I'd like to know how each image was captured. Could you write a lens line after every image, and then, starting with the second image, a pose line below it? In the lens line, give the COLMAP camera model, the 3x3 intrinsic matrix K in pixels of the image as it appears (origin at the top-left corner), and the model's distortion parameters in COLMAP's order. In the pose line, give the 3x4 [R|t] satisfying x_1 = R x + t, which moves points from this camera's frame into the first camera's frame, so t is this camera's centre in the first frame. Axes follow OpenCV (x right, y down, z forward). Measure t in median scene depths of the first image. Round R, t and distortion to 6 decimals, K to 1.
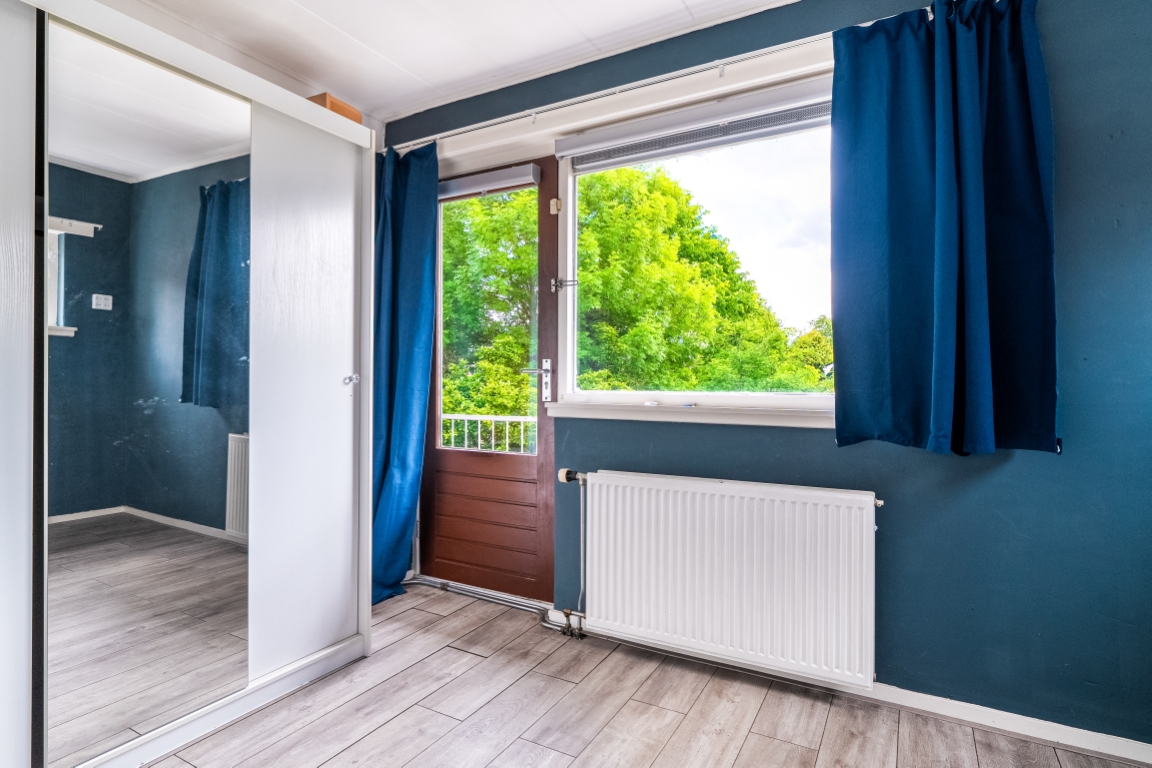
lens RADIAL K [[606.7, 0, 577.1], [0, 606.7, 379.1], [0, 0, 1]] dist [-0.003878, -0.000235]
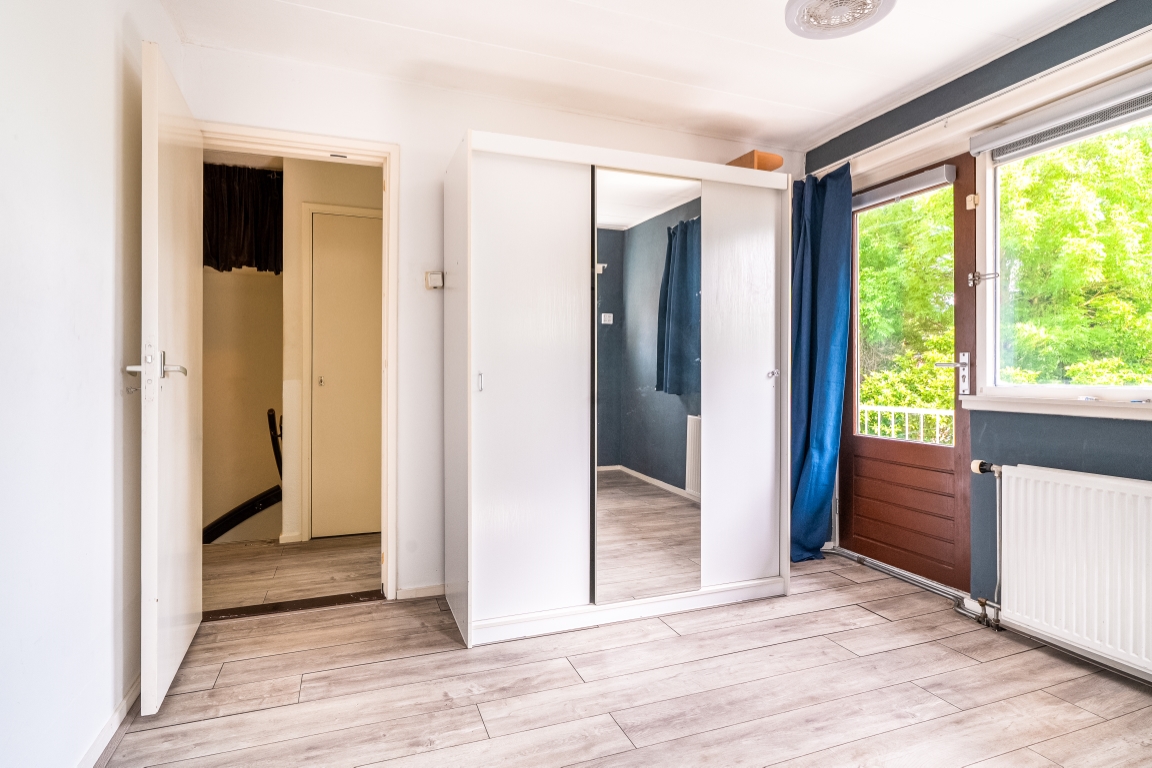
lens RADIAL K [[606.7, 0, 577.1], [0, 606.7, 379.1], [0, 0, 1]] dist [-0.003878, -0.000235]
pose [[0.765112, 0.002440, -0.643893, 0.107713], [0.005724, 0.999928, 0.010590, -0.003263], [0.643872, -0.011788, 0.765042, -0.195039]]
